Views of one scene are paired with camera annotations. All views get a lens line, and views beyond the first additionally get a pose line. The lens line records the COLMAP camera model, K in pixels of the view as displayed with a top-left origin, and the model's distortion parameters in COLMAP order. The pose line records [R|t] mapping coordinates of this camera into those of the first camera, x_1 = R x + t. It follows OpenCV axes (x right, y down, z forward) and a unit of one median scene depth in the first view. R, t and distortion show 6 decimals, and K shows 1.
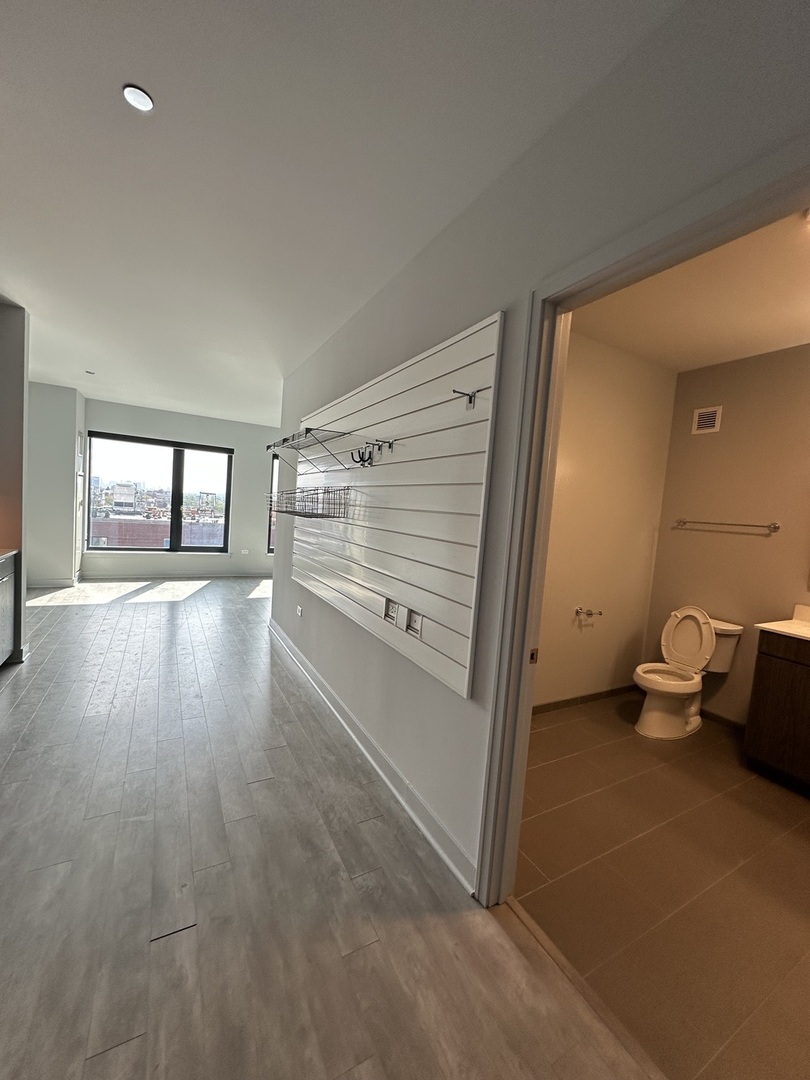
lens RADIAL K [[429.4, 0, 405.6], [0, 429.4, 539.5], [0, 0, 1]] dist [-0.000927, 0.000606]
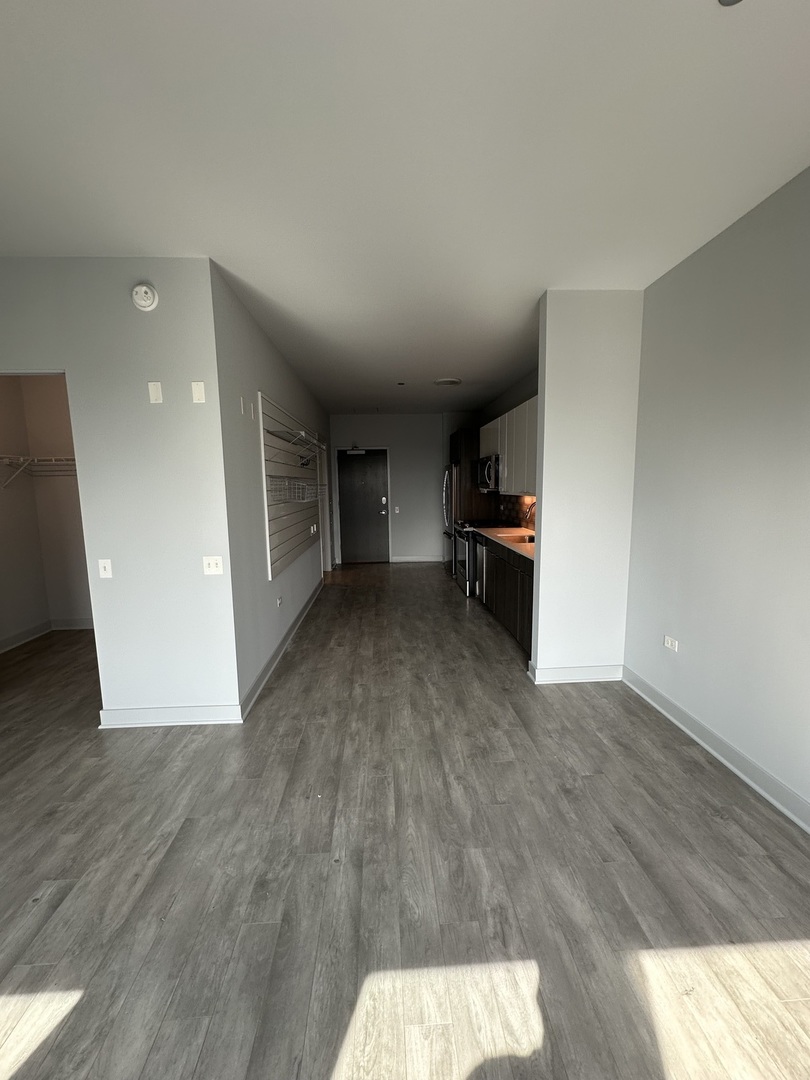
lens RADIAL K [[429.4, 0, 405.3], [0, 429.4, 539.4], [0, 0, 1]] dist [-0.000927, 0.000606]
pose [[-0.896570, -0.116108, 0.427412, -0.533319], [-0.019830, 0.974582, 0.223152, -0.115741], [-0.442457, 0.191595, -0.876084, 0.999730]]
